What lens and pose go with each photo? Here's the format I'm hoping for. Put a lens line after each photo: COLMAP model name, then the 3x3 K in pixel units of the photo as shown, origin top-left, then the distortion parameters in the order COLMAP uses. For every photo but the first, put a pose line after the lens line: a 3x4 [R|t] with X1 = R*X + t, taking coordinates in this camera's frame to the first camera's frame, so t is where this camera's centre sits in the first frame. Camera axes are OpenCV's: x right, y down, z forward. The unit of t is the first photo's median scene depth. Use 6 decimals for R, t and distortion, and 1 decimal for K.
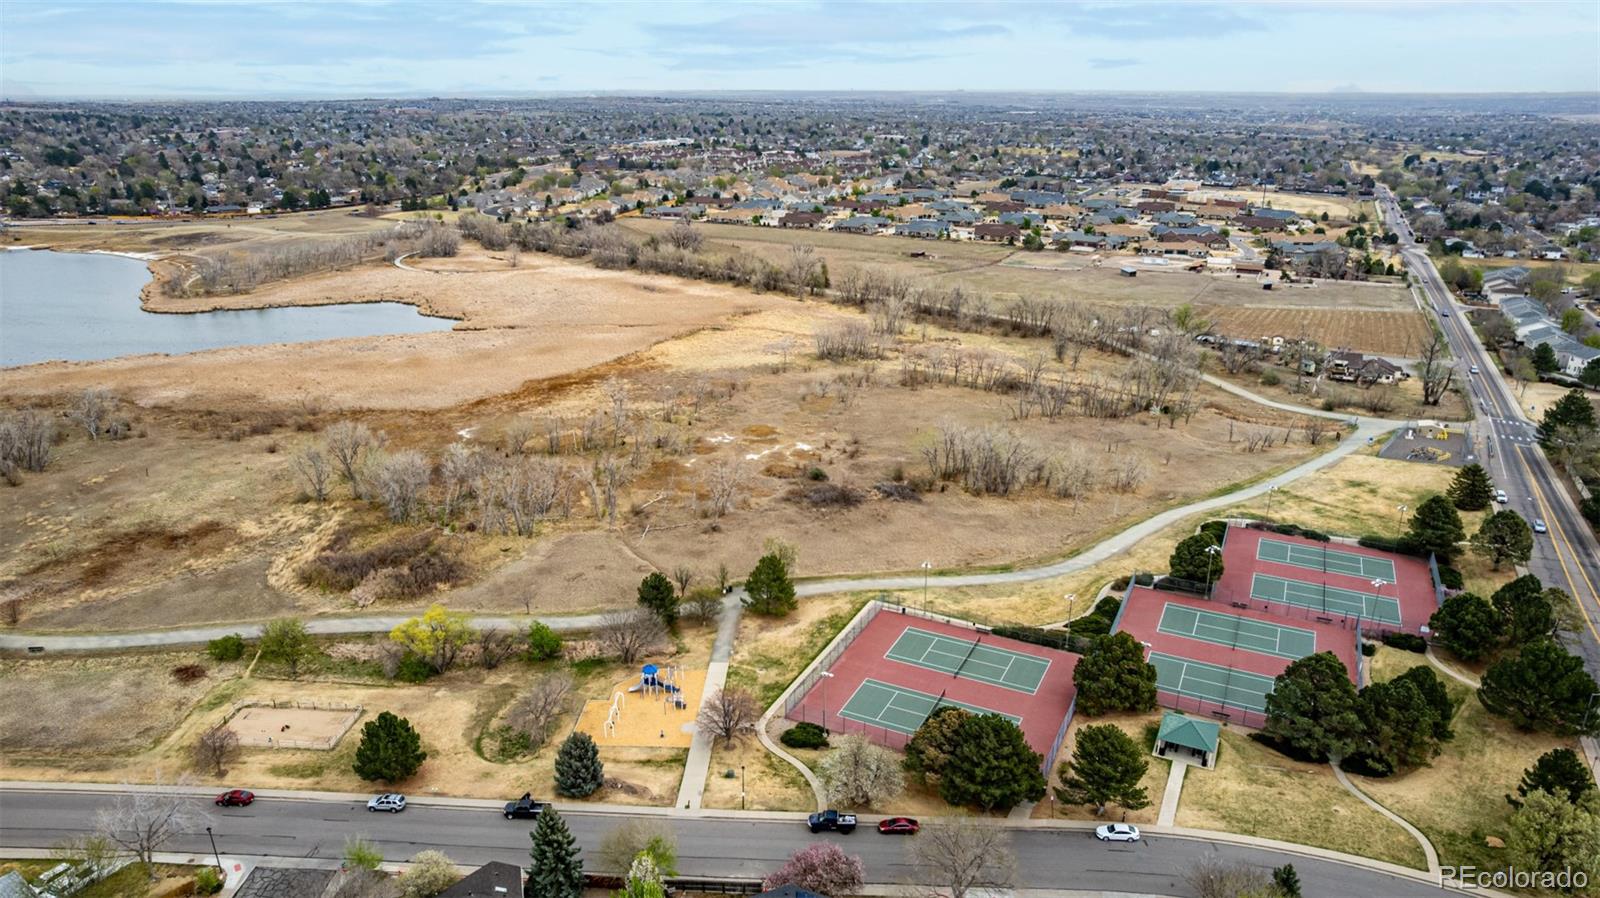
lens RADIAL K [[1036.9, 0, 800.0], [0, 1036.9, 449.0], [0, 0, 1]] dist [-0.034366, 0.000250]
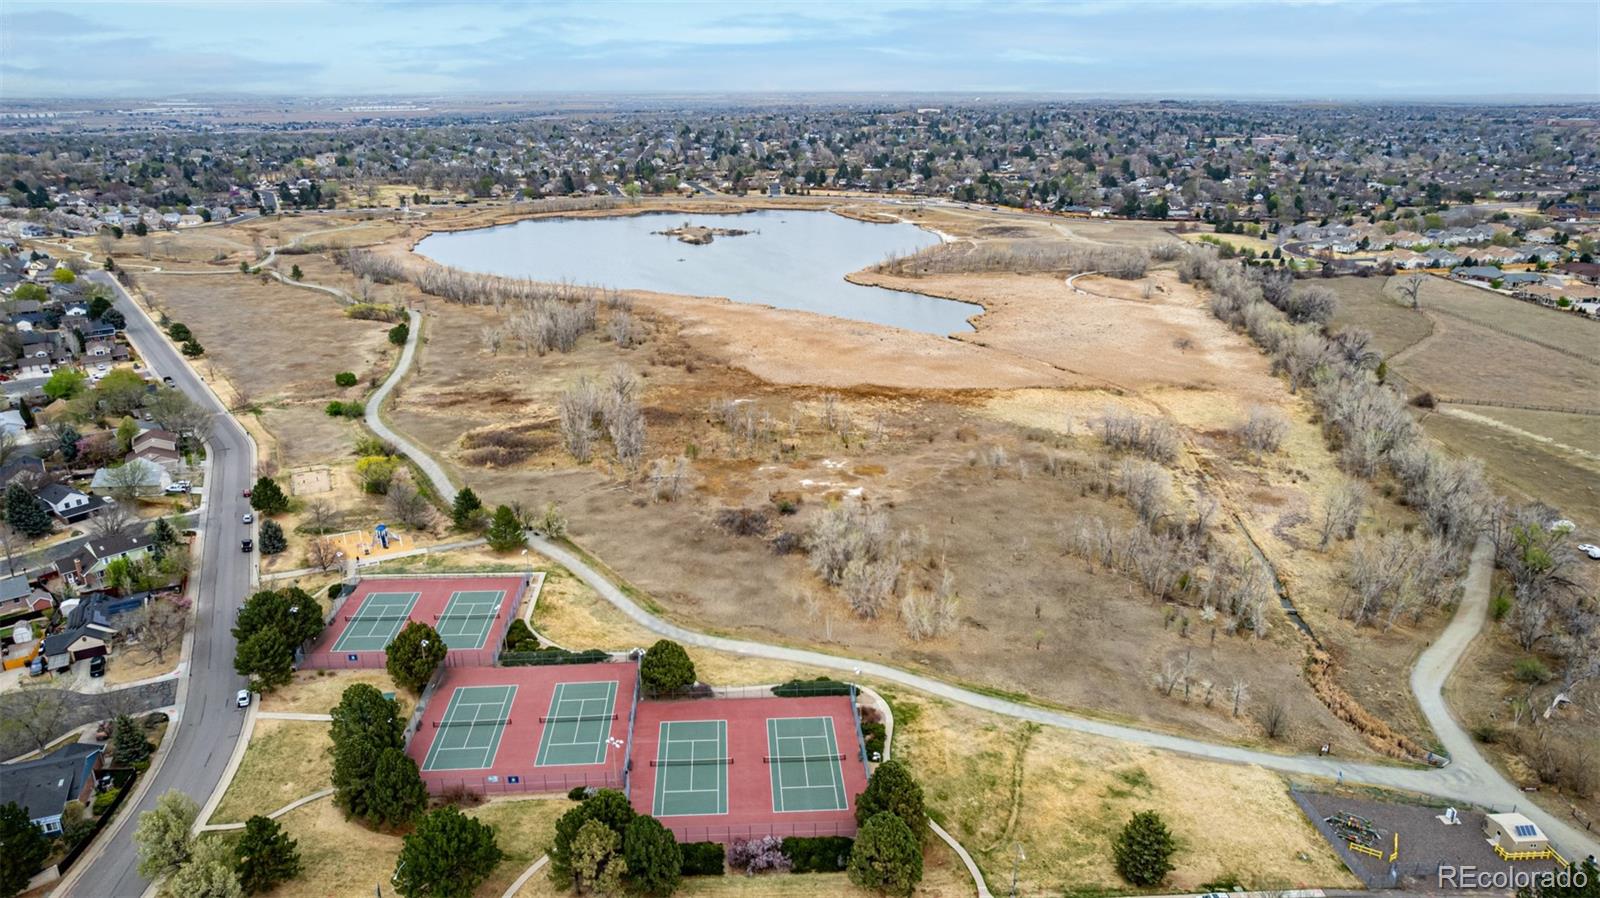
lens RADIAL K [[1036.9, 0, 800.0], [0, 1036.9, 449.0], [0, 0, 1]] dist [-0.034366, 0.000250]
pose [[0.502225, 0.290654, -0.814427, 0.941173], [-0.287965, 0.944278, 0.159419, -0.223811], [0.815381, 0.154463, 0.557938, 0.403913]]
